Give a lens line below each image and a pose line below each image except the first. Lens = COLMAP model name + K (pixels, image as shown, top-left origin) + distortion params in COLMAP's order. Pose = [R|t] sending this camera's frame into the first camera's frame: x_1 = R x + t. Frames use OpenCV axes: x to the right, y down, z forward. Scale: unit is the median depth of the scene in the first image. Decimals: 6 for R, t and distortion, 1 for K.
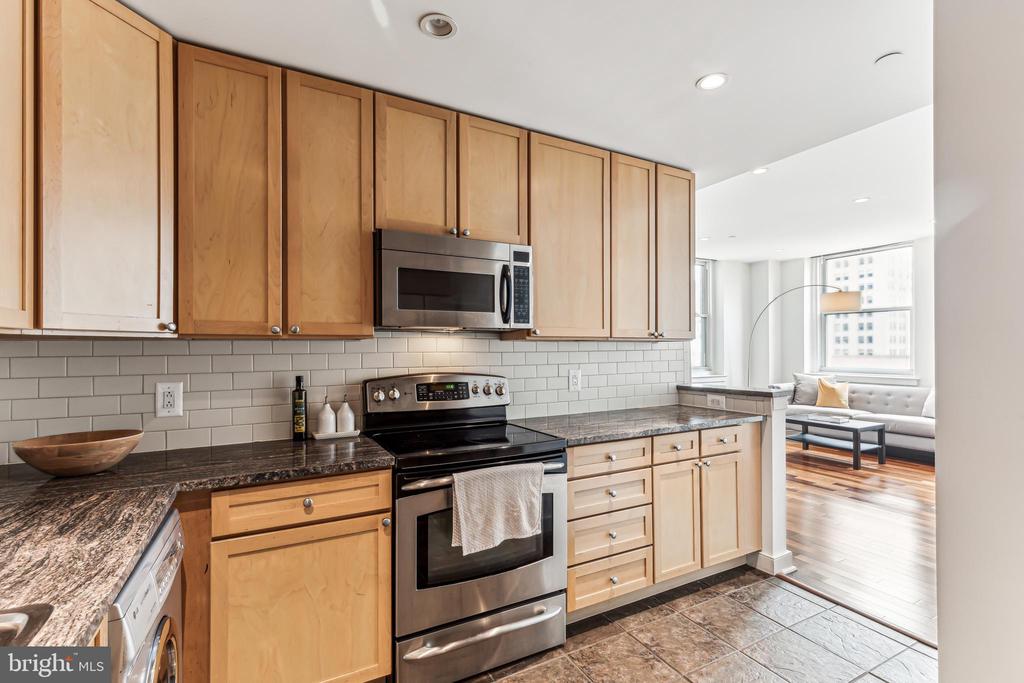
lens RADIAL K [[472.0, 0, 516.2], [0, 472.0, 343.3], [0, 0, 1]] dist [0.003794, -0.000118]
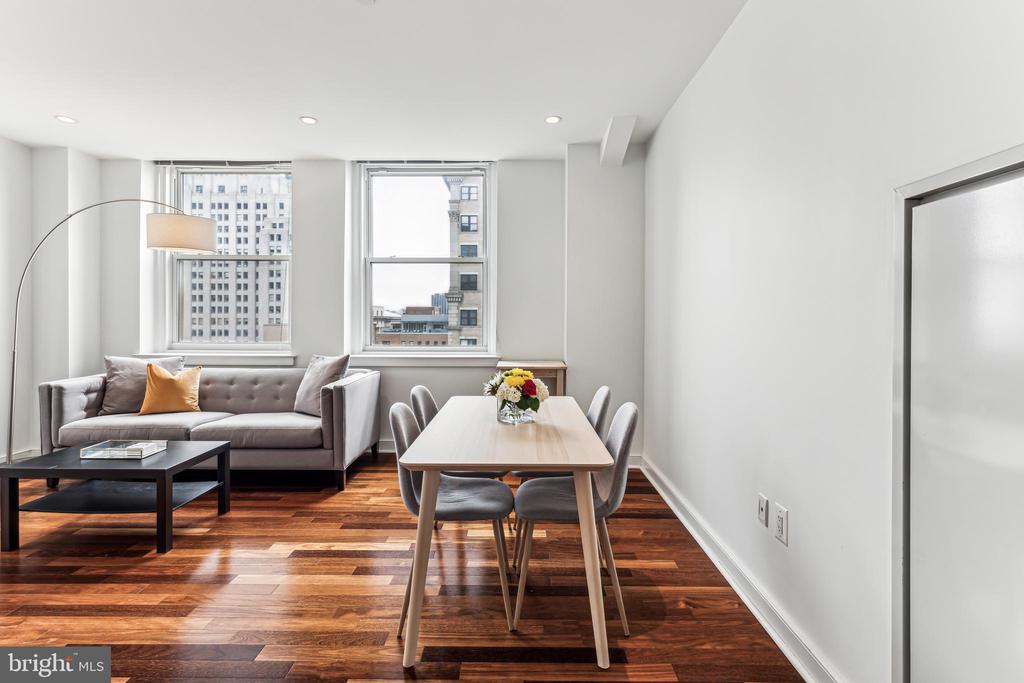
lens RADIAL K [[475.9, 0, 513.6], [0, 475.9, 319.4], [0, 0, 1]] dist [0.006041, 0.000145]
pose [[0.484926, -0.000301, 0.874555, 0.360488], [-0.013099, 0.999885, 0.007607, 0.010453], [-0.874457, -0.015145, 0.484867, 0.343988]]
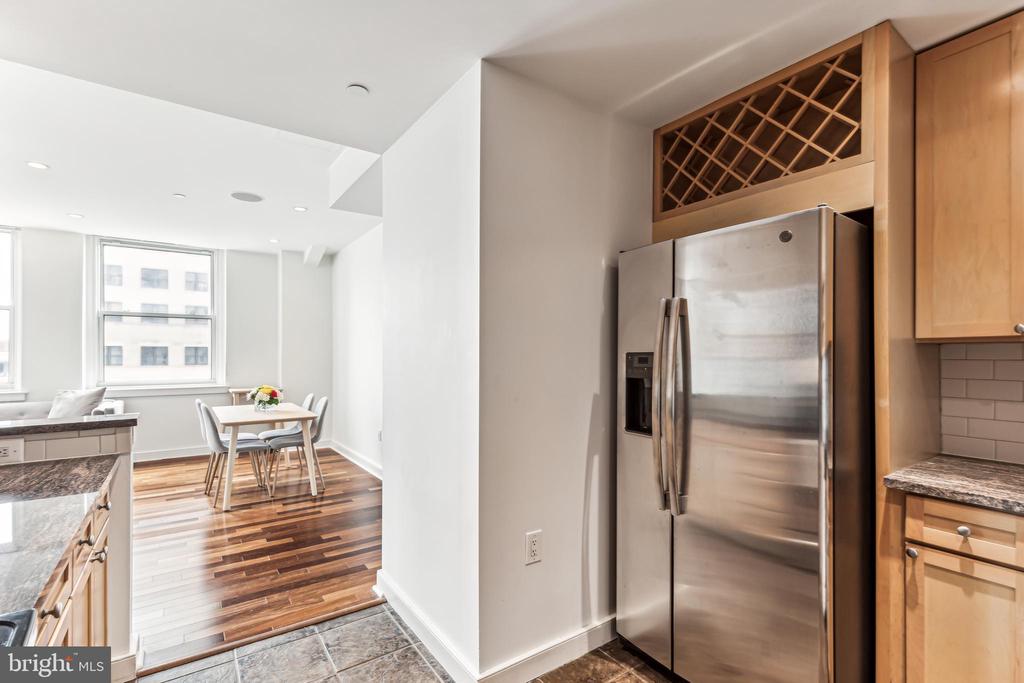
lens RADIAL K [[459.5, 0, 512.4], [0, 459.5, 357.6], [0, 0, 1]] dist [0.001673, 0.000221]
pose [[-0.128281, -0.003552, 0.991731, -0.076156], [-0.009837, 0.999949, 0.002309, 0.002473], [-0.991689, -0.009460, -0.128310, 0.230557]]
